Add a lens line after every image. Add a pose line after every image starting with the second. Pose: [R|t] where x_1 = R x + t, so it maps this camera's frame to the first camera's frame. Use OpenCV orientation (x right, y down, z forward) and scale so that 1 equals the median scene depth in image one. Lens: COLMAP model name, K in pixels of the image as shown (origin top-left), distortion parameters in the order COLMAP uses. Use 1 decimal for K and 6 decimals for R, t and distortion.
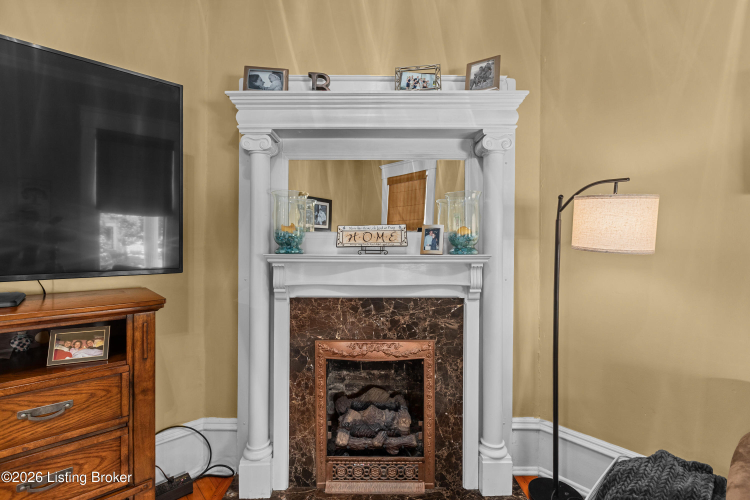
lens RADIAL K [[340.5, 0, 373.8], [0, 340.5, 246.4], [0, 0, 1]] dist [0.000283, 0.000040]
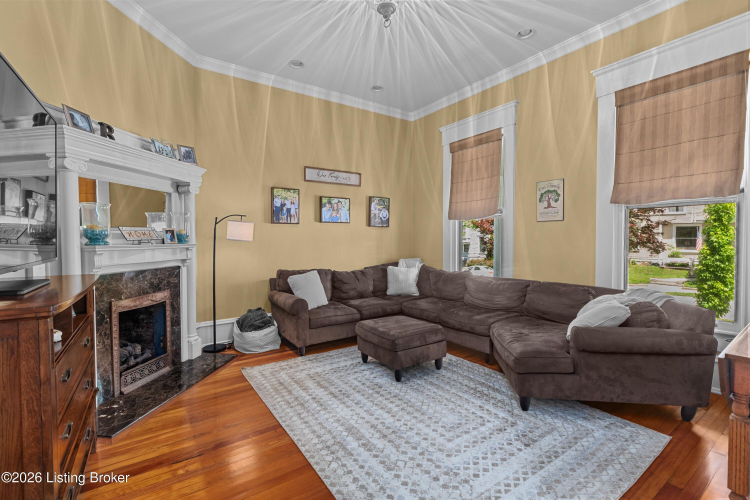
lens RADIAL K [[340.5, 0, 375.2], [0, 340.5, 244.0], [0, 0, 1]] dist [0.000283, 0.000040]
pose [[0.139469, -0.019241, 0.990040, -1.509132], [0.006037, 0.999809, 0.018581, -0.003602], [-0.990208, 0.003385, 0.139558, -0.377656]]
